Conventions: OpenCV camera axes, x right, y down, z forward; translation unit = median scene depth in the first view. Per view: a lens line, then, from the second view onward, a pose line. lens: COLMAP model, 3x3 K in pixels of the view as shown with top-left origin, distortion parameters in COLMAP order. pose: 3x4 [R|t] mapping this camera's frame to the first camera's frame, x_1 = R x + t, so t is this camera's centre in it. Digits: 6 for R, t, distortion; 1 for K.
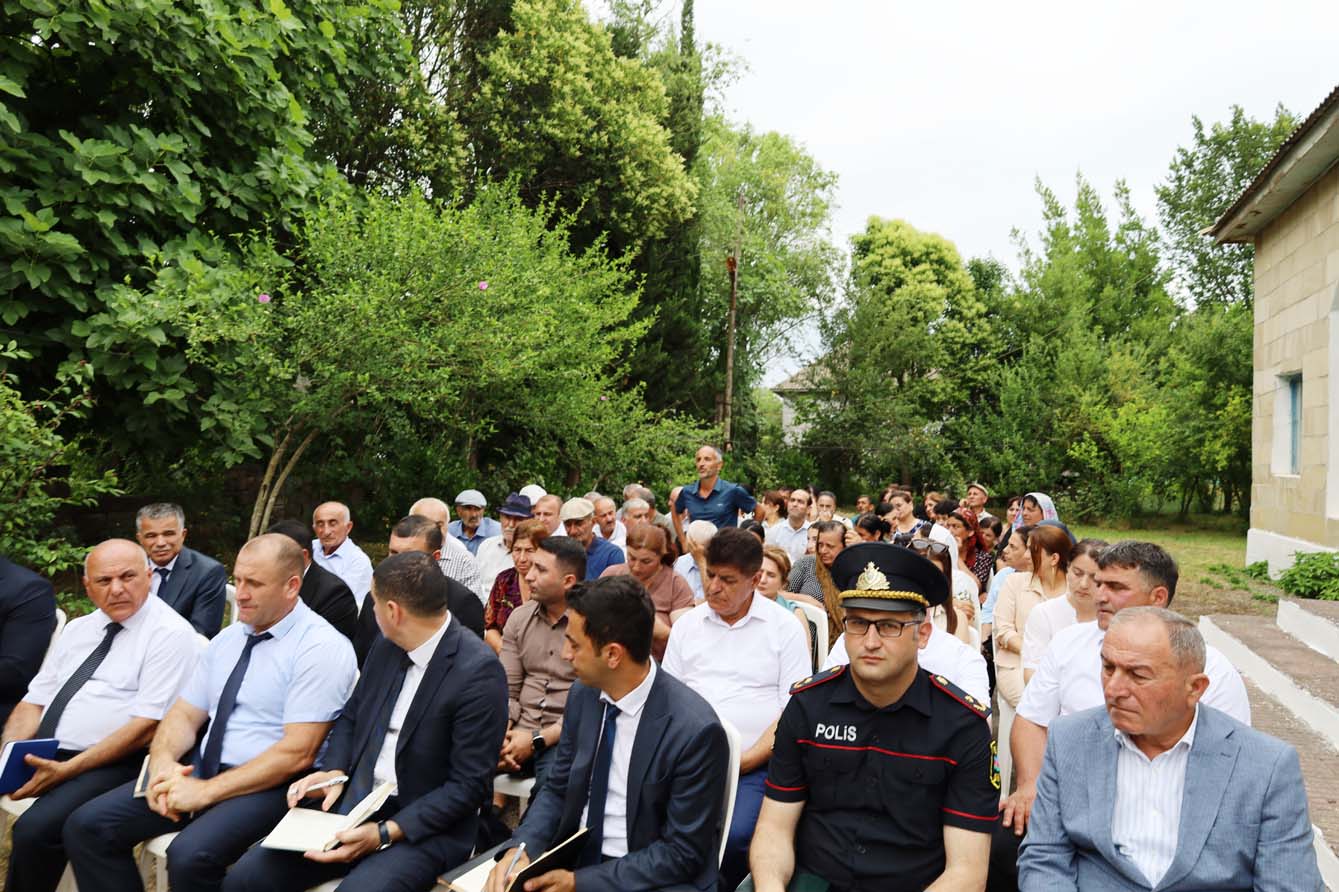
lens RADIAL K [[916.7, 0, 669.5], [0, 916.7, 446.0], [0, 0, 1]] dist [-0.008209, 0.001434]
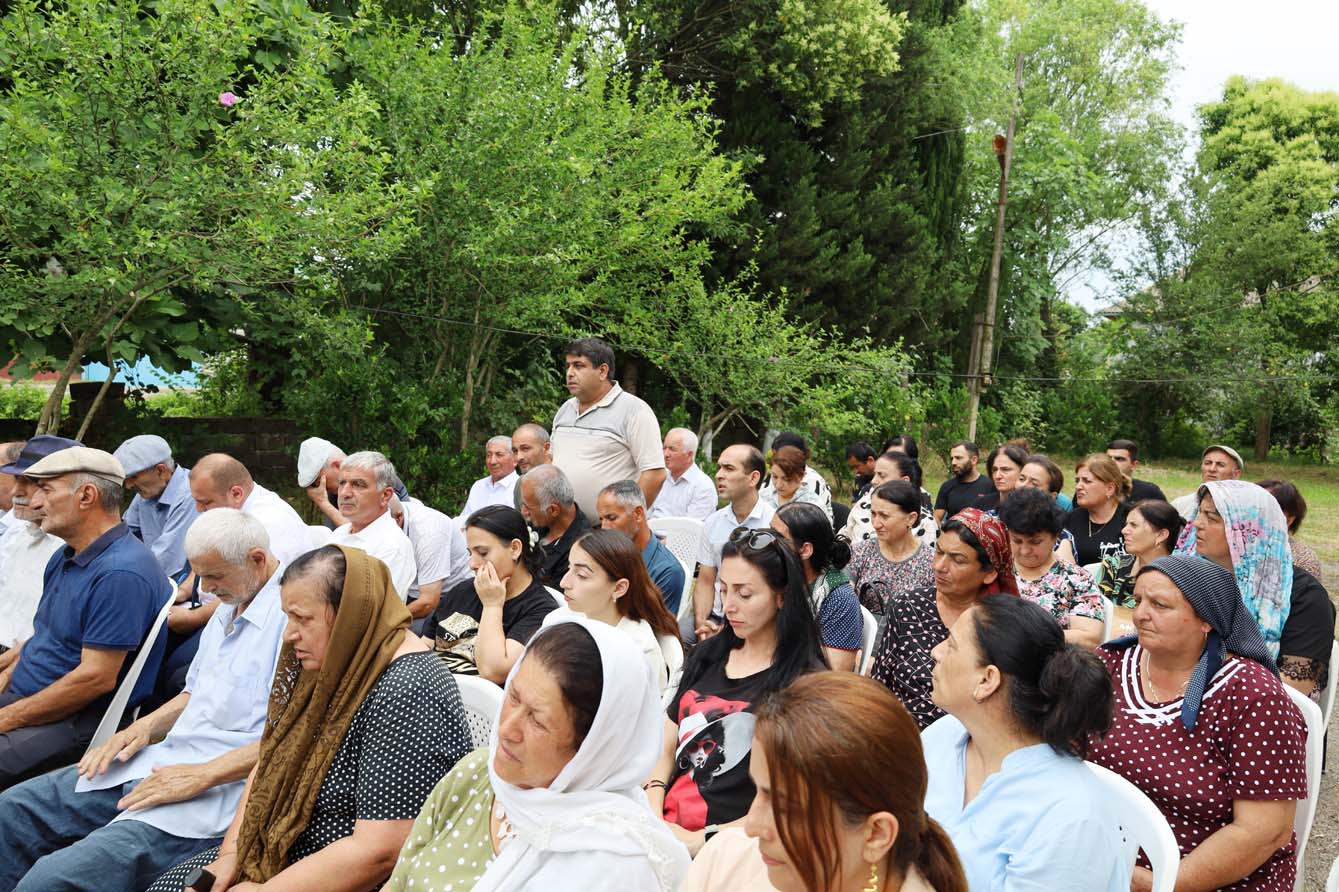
lens RADIAL K [[917.5, 0, 669.5], [0, 917.5, 446.0], [0, 0, 1]] dist [-0.010486, 0.003696]
pose [[0.933958, 0.041343, -0.354983, 0.092613], [-0.015272, 0.996996, 0.075935, 0.002496], [0.357056, -0.065499, 0.931784, 0.156718]]
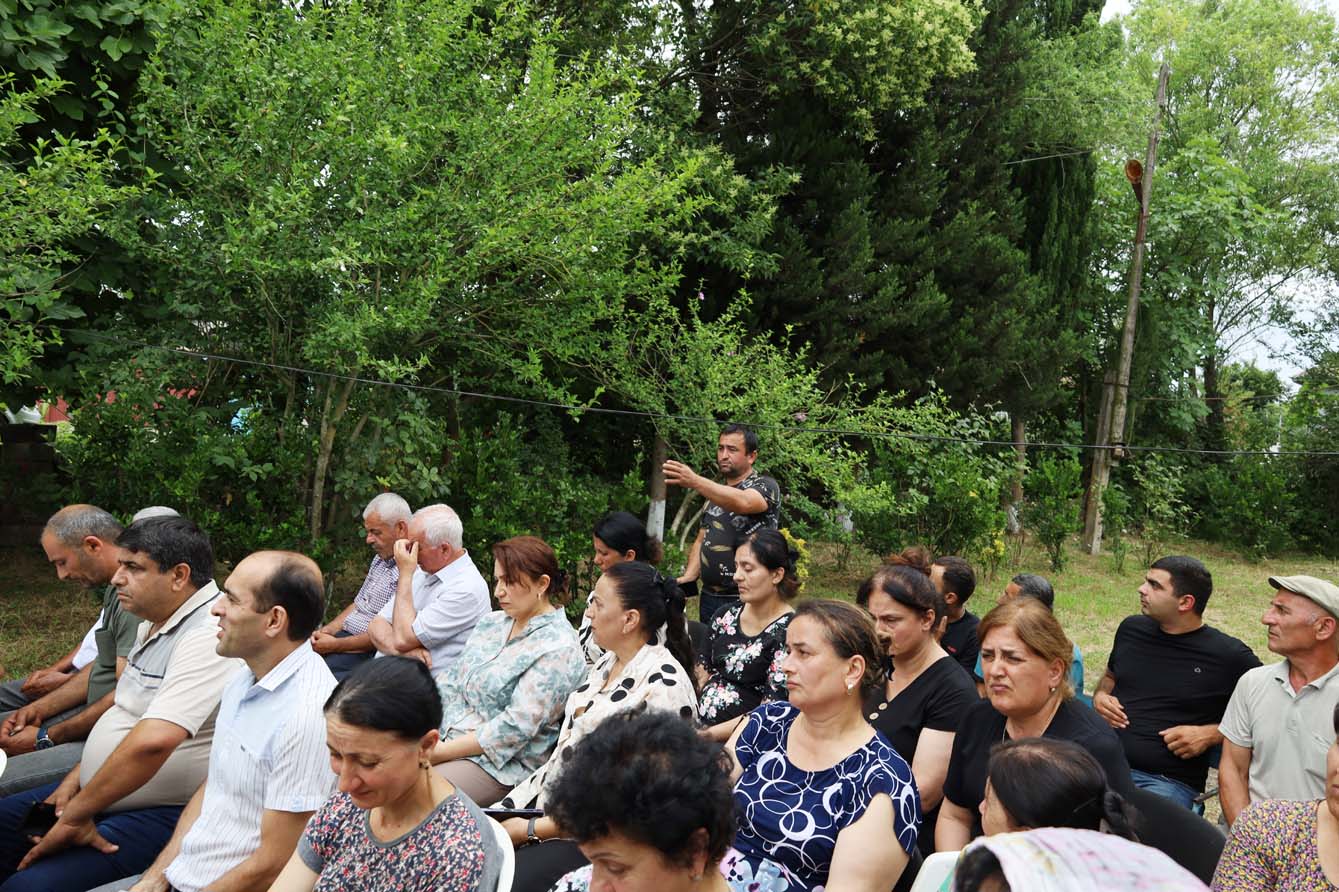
lens RADIAL K [[917.5, 0, 669.5], [0, 917.5, 446.0], [0, 0, 1]] dist [-0.010486, 0.003696]
pose [[0.857156, 0.041395, -0.513392, 0.126562], [-0.040481, 0.999096, 0.012971, 0.002429], [0.513464, 0.009664, 0.858056, 0.270159]]
